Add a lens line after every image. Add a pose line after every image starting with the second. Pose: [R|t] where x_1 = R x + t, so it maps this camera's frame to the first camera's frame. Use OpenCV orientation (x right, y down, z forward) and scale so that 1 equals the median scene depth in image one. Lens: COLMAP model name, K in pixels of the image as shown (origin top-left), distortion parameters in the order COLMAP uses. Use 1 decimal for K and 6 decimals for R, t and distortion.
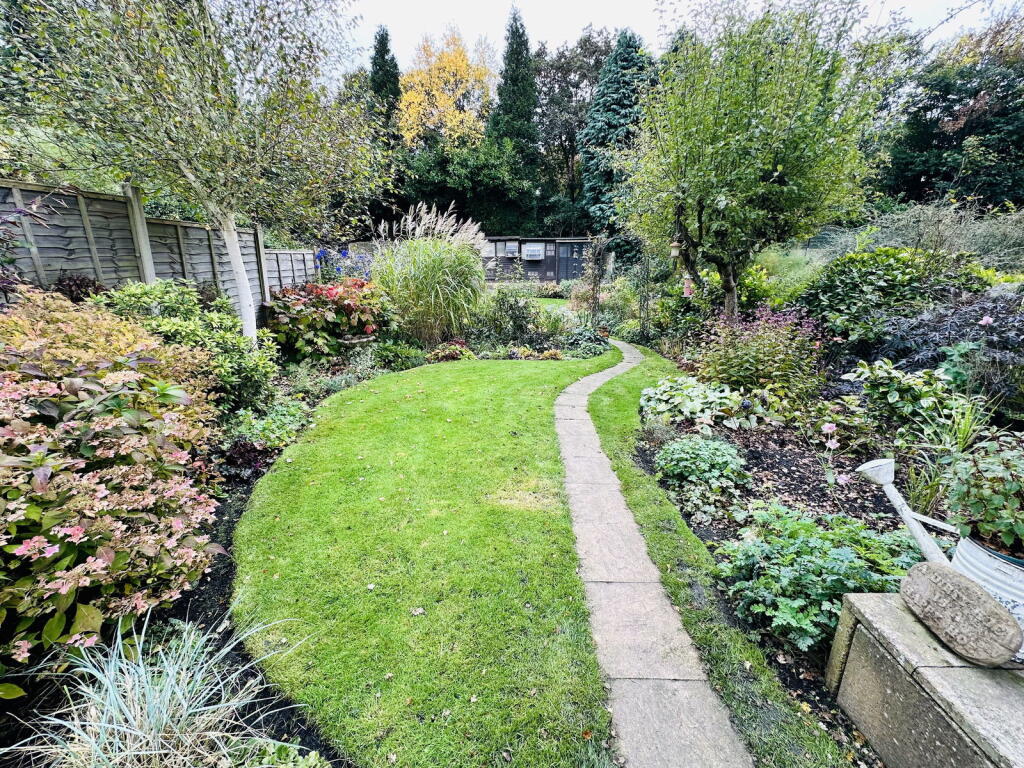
lens RADIAL K [[410.1, 0, 518.2], [0, 410.1, 386.9], [0, 0, 1]] dist [-0.002519, -0.000001]
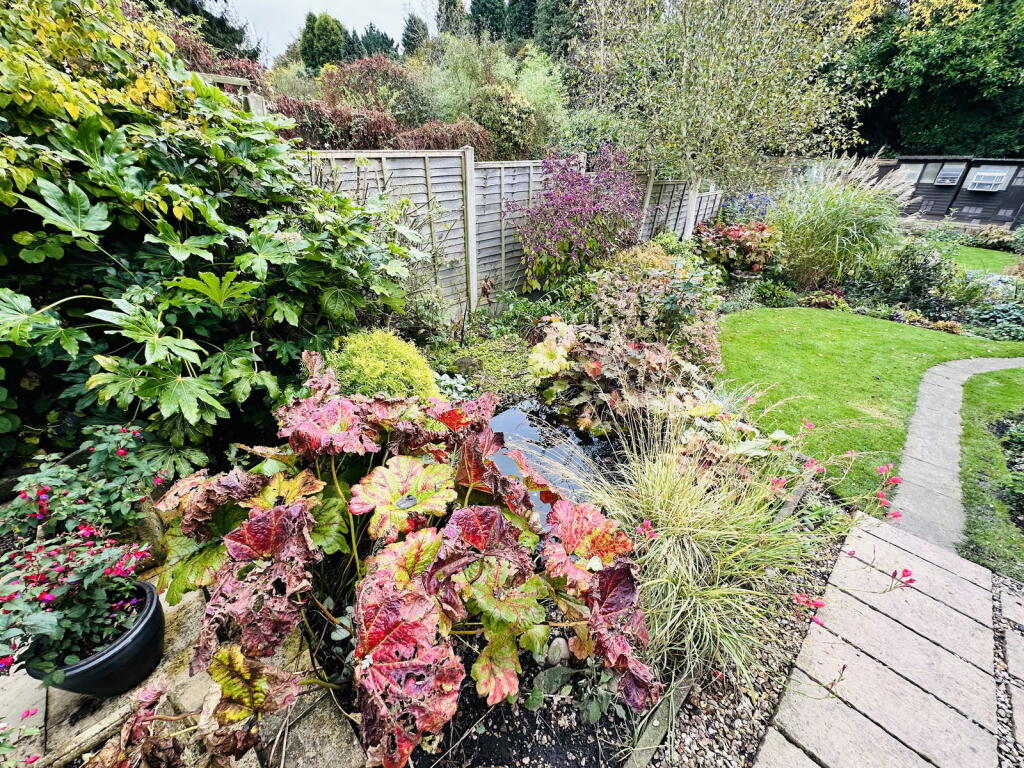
lens RADIAL K [[410.1, 0, 509.9], [0, 410.1, 386.5], [0, 0, 1]] dist [-0.002519, -0.000001]
pose [[0.718664, 0.348119, -0.601943, -0.026469], [-0.222953, 0.935315, 0.274732, 0.017138], [0.658646, -0.063236, 0.749791, -0.367259]]
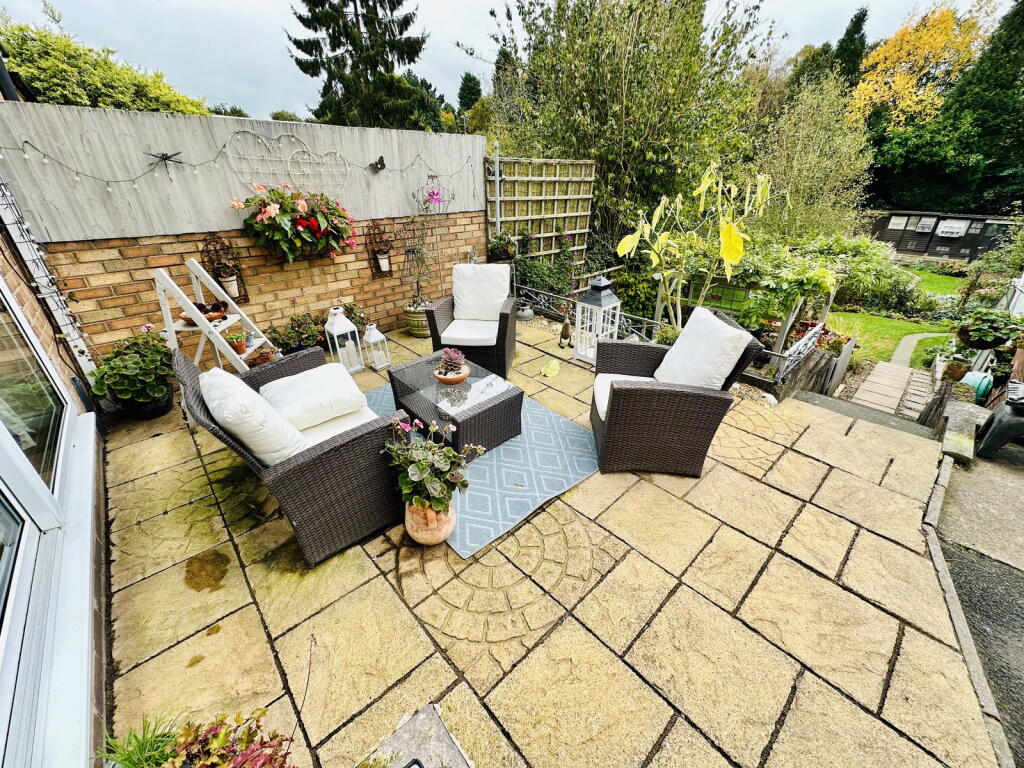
lens RADIAL K [[410.1, 0, 510.8], [0, 410.1, 382.7], [0, 0, 1]] dist [-0.002519, -0.000001]
pose [[0.717194, 0.316610, -0.620798, 0.000949], [-0.218841, 0.948094, 0.230709, 0.161252], [0.661620, -0.029607, 0.749255, -1.607854]]
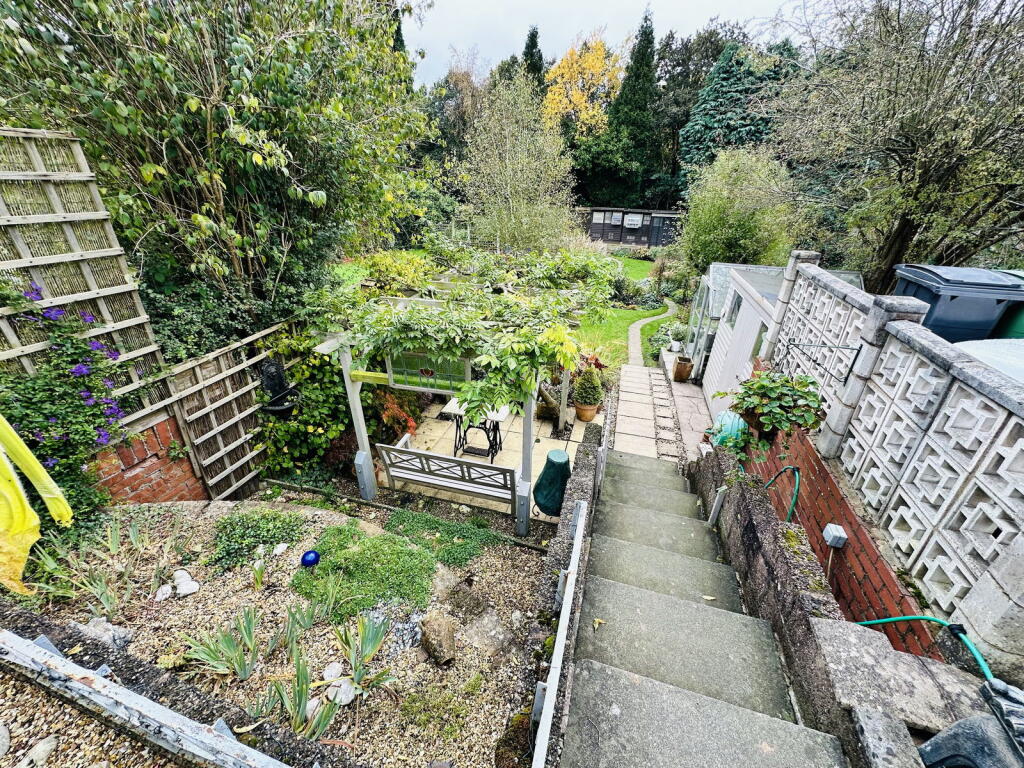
lens RADIAL K [[410.1, 0, 516.2], [0, 410.1, 380.7], [0, 0, 1]] dist [-0.002519, -0.000001]
pose [[0.974973, 0.118710, -0.187977, -0.060477], [-0.090561, 0.984246, 0.151853, 0.030336], [0.203042, -0.131029, 0.970364, -1.209479]]
